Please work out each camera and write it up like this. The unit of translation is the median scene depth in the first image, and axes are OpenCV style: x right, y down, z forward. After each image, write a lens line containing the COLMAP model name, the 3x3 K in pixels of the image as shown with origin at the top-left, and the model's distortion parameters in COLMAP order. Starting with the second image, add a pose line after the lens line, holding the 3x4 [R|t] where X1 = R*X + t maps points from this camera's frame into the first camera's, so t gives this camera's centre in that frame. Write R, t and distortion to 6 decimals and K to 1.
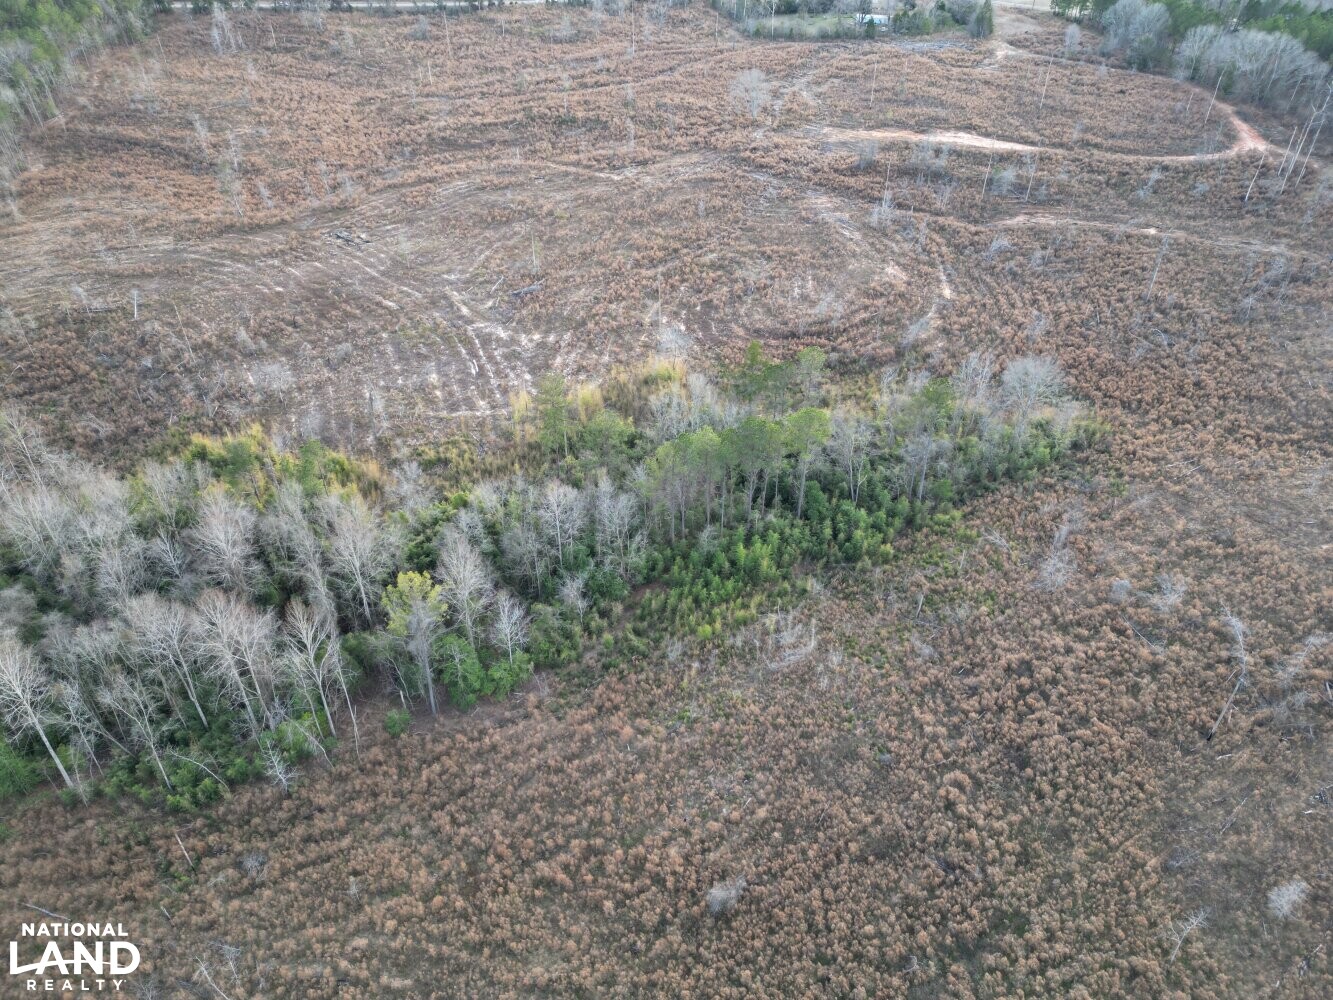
lens RADIAL K [[924.0, 0, 664.7], [0, 924.0, 497.4], [0, 0, 1]] dist [0.088600, -0.079478]
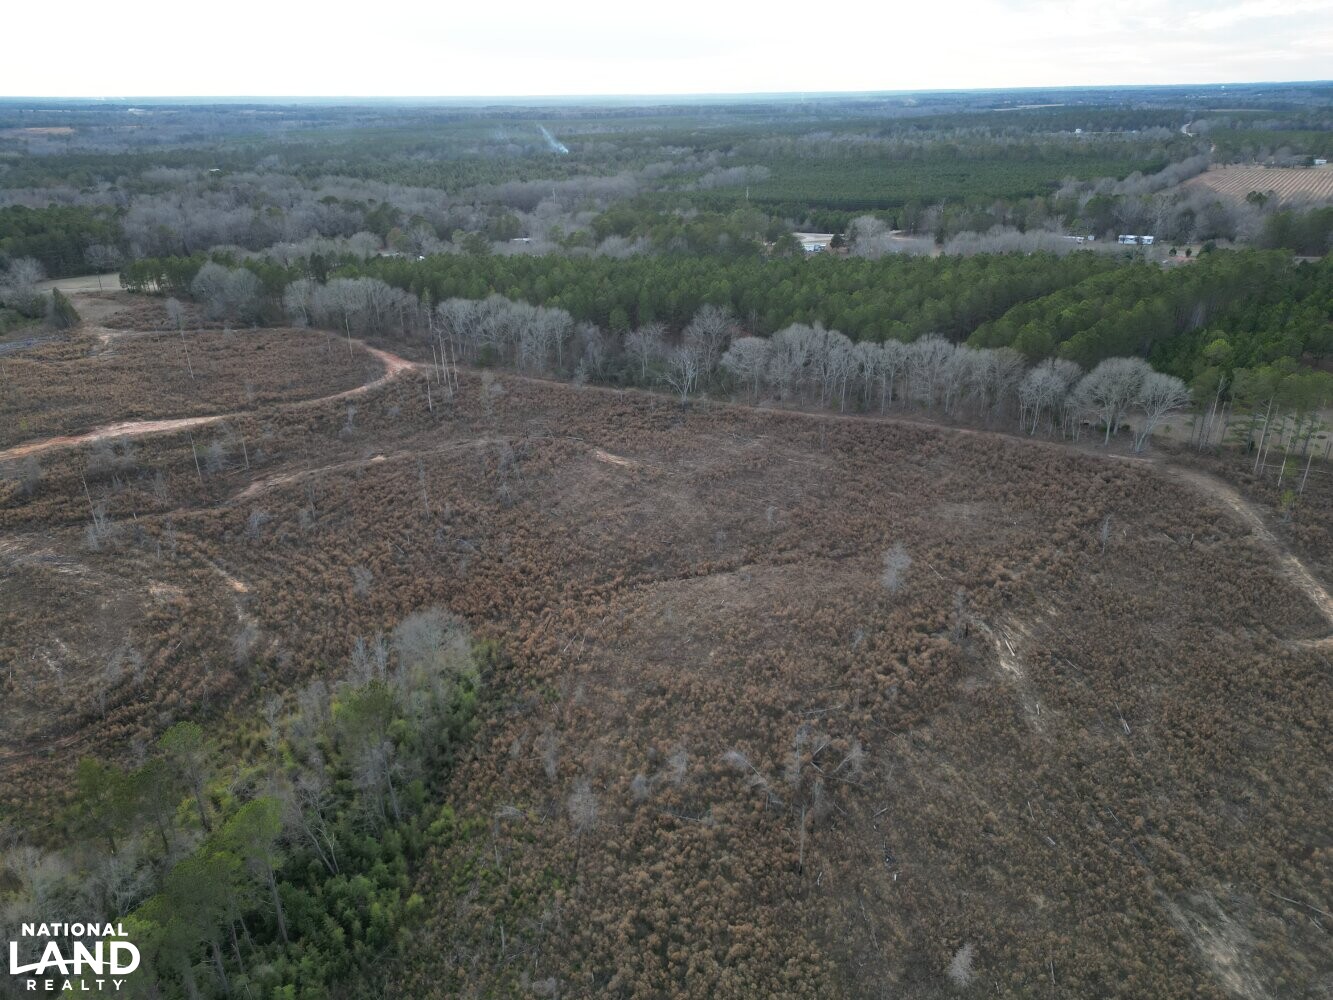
lens RADIAL K [[924.0, 0, 664.2], [0, 924.0, 494.7], [0, 0, 1]] dist [0.088600, -0.079478]
pose [[0.601128, -0.328828, 0.728366, -0.079834], [0.491451, 0.870816, -0.012461, -0.100108], [-0.630175, 0.365447, 0.685075, 0.133510]]
